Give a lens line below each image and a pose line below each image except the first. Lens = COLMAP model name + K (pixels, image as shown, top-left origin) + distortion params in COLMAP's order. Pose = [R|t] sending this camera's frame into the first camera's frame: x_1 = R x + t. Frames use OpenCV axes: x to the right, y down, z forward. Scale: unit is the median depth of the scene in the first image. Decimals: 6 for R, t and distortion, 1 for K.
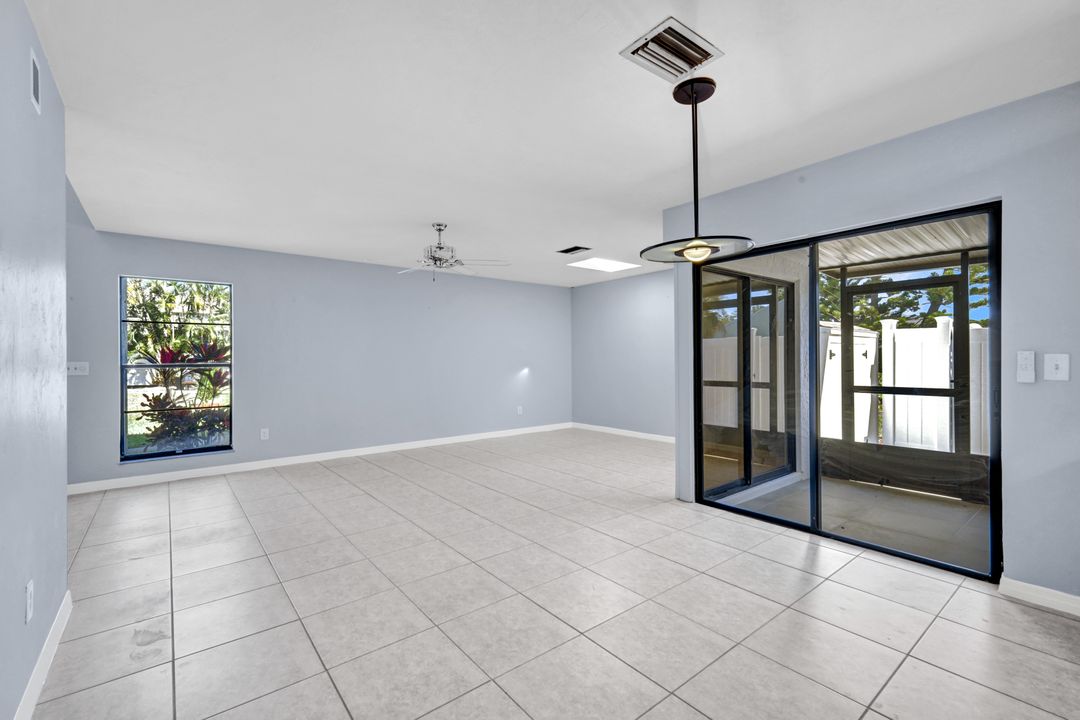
lens RADIAL K [[467.5, 0, 542.4], [0, 467.5, 360.1], [0, 0, 1]] dist [0.001973, -0.000083]
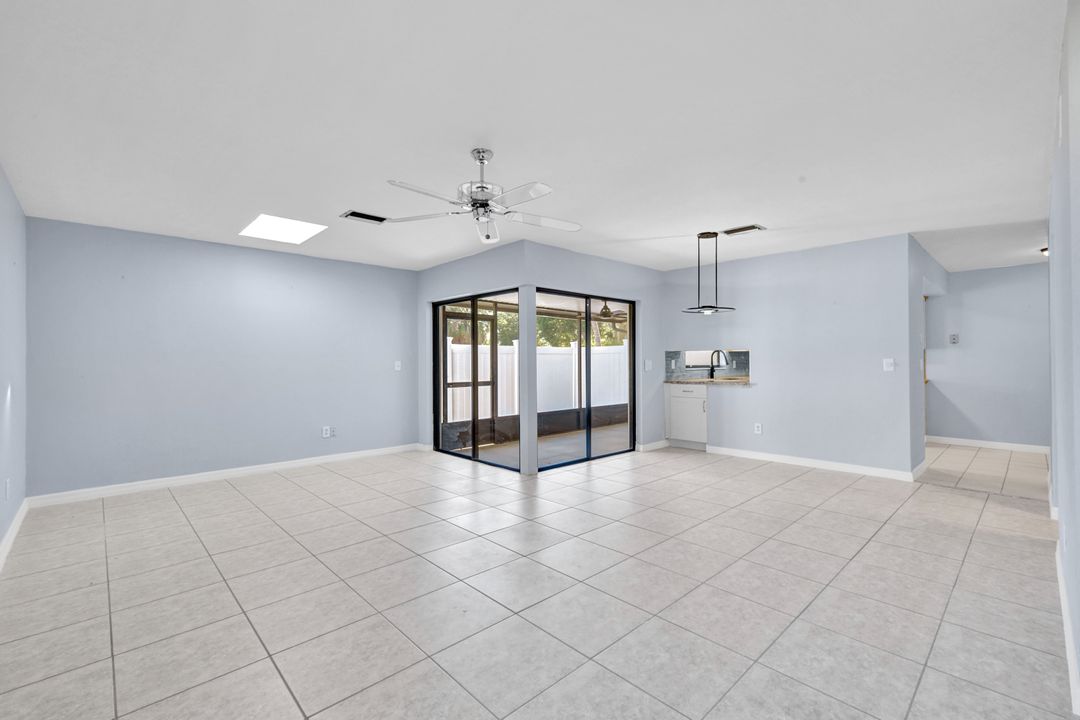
lens RADIAL K [[467.5, 0, 542.9], [0, 467.5, 361.1], [0, 0, 1]] dist [0.001973, -0.000083]
pose [[-0.089657, 0.010717, 0.995915, -0.854127], [0.007404, 0.999922, -0.010093, 0.006497], [-0.995945, 0.006469, -0.089729, 0.966109]]
